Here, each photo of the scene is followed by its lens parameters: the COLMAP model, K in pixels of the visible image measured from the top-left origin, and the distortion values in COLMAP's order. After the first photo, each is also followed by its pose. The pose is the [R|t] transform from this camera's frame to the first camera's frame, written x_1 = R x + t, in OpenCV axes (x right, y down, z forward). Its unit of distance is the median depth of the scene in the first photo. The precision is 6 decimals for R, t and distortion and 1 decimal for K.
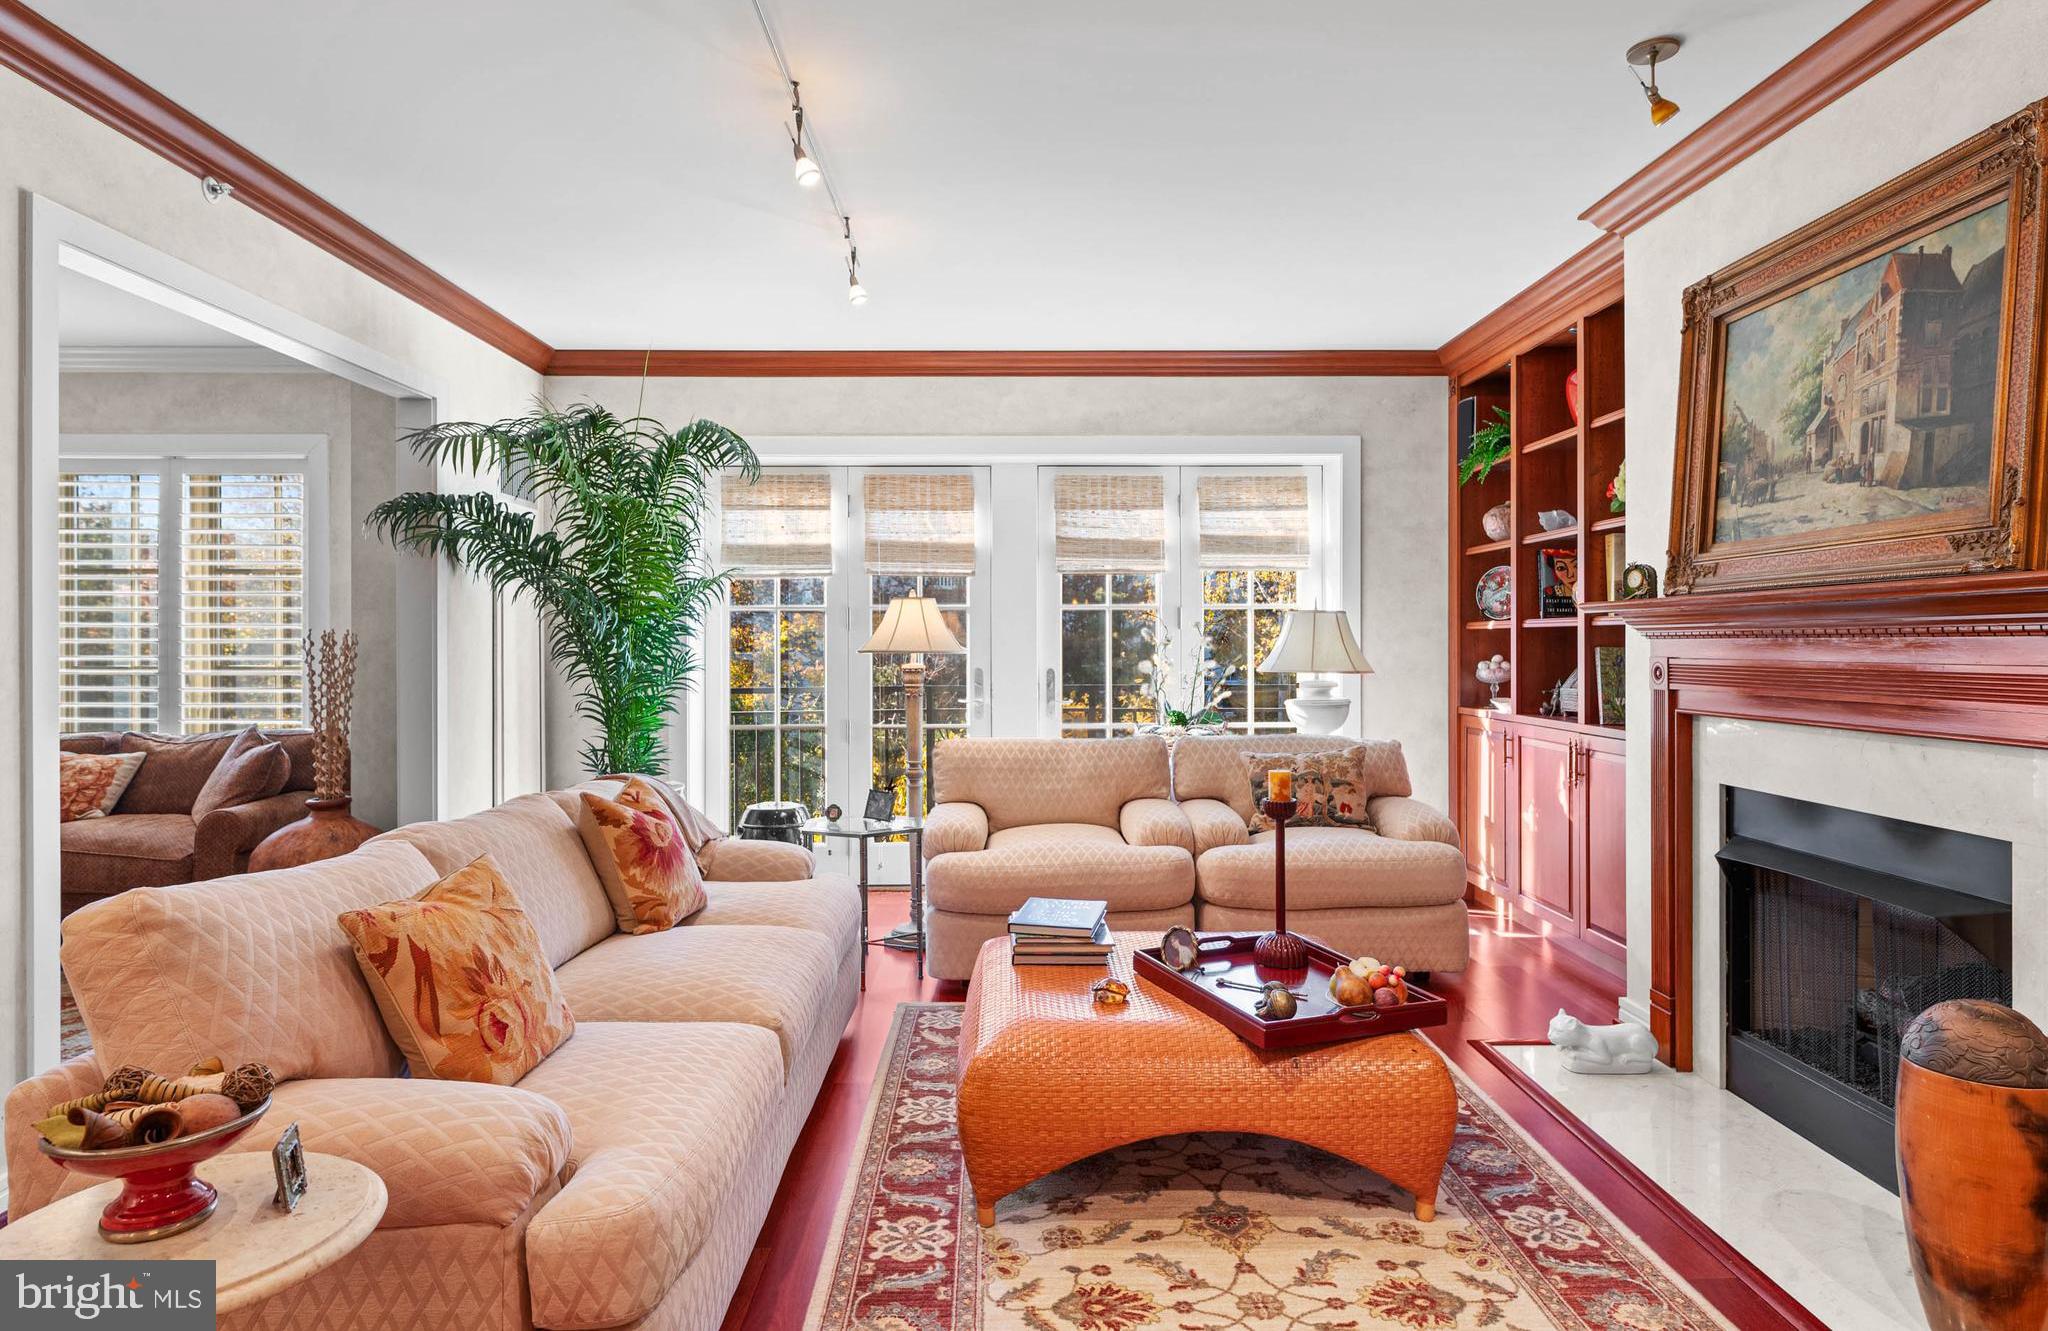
lens RADIAL K [[1170.6, 0, 1025.3], [0, 1170.6, 644.2], [0, 0, 1]] dist [-0.005405, -0.001575]
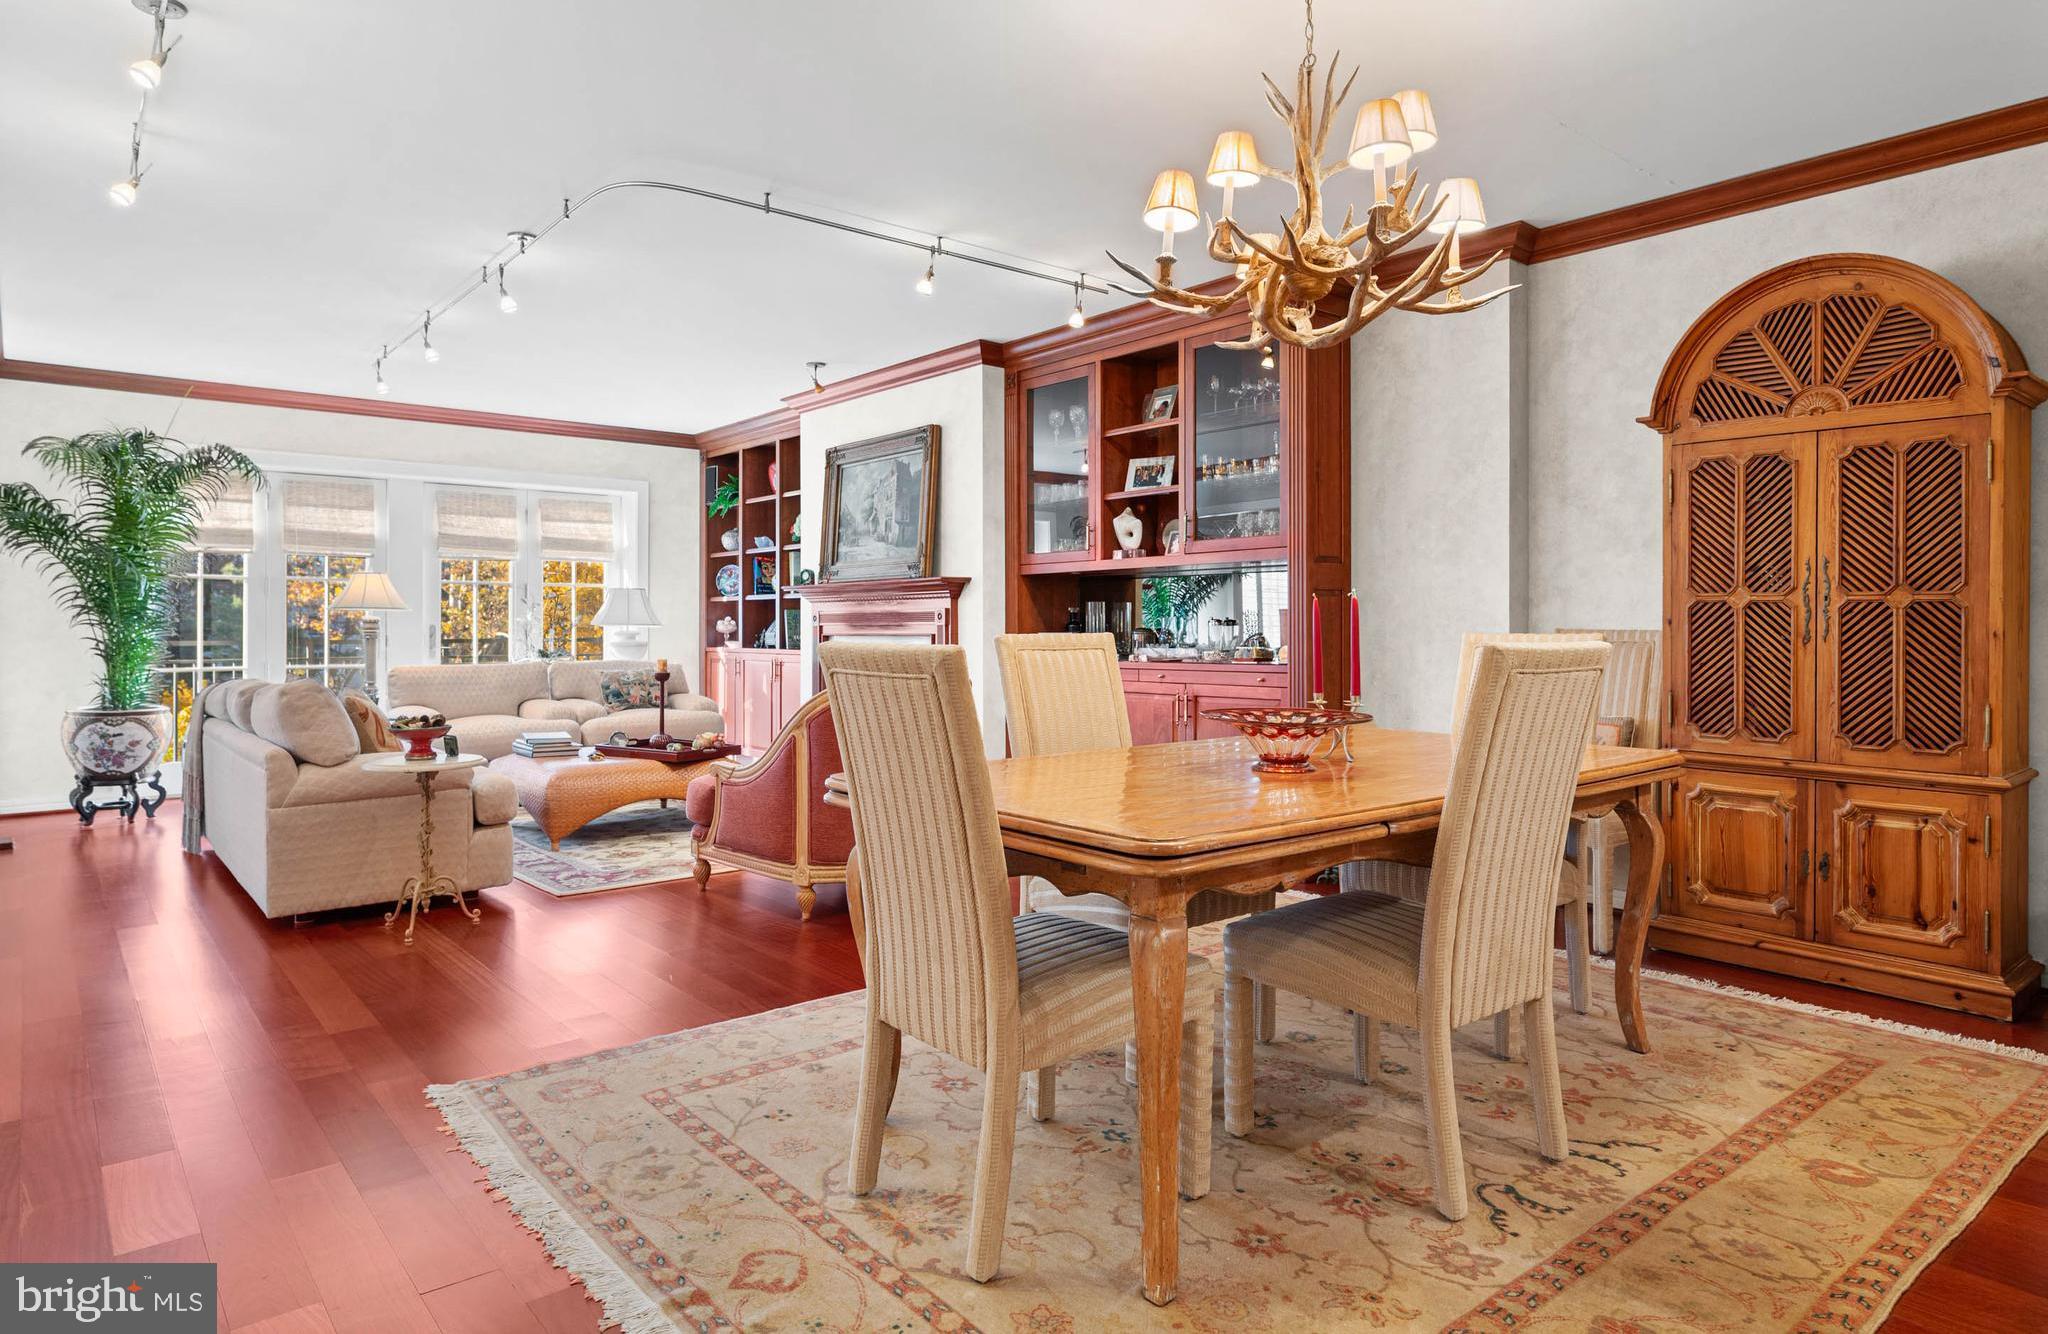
lens RADIAL K [[1183.6, 0, 1021.8], [0, 1183.6, 621.9], [0, 0, 1]] dist [-0.002930, 0.000036]
pose [[0.777637, 0.006032, 0.628684, -0.432975], [-0.001004, 0.999965, -0.008352, 0.038161], [-0.628712, 0.005864, 0.777616, -0.761106]]
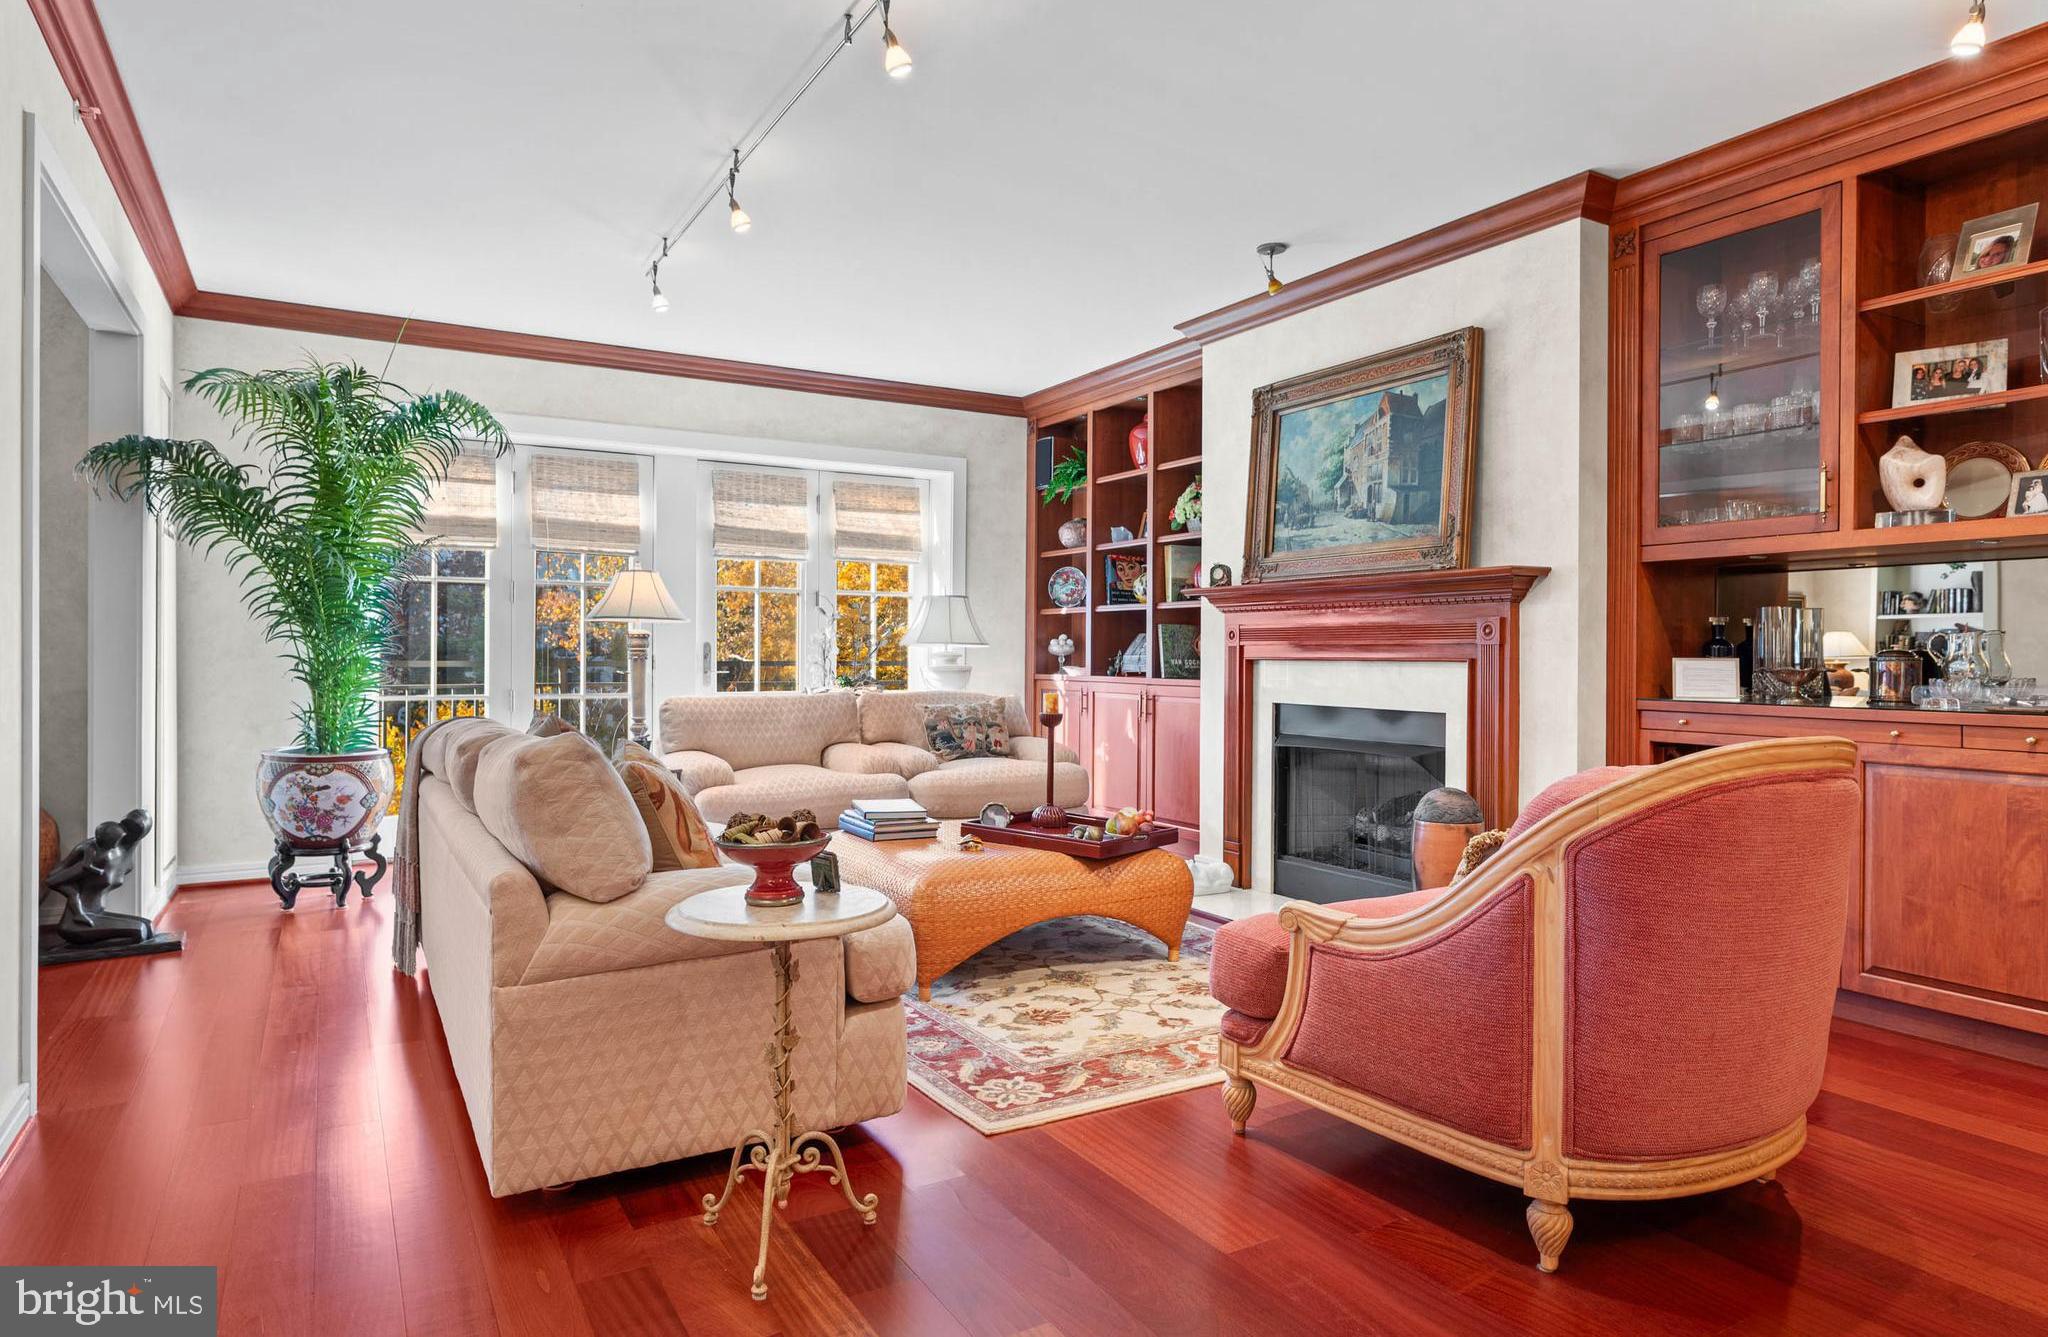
lens RADIAL K [[1183.6, 0, 1023.4], [0, 1183.6, 658.1], [0, 0, 1]] dist [-0.002930, 0.000036]
pose [[0.872102, 0.005938, 0.489288, -0.355184], [-0.007914, 0.999967, 0.001970, 0.041663], [-0.489260, -0.005591, 0.872120, -0.175817]]
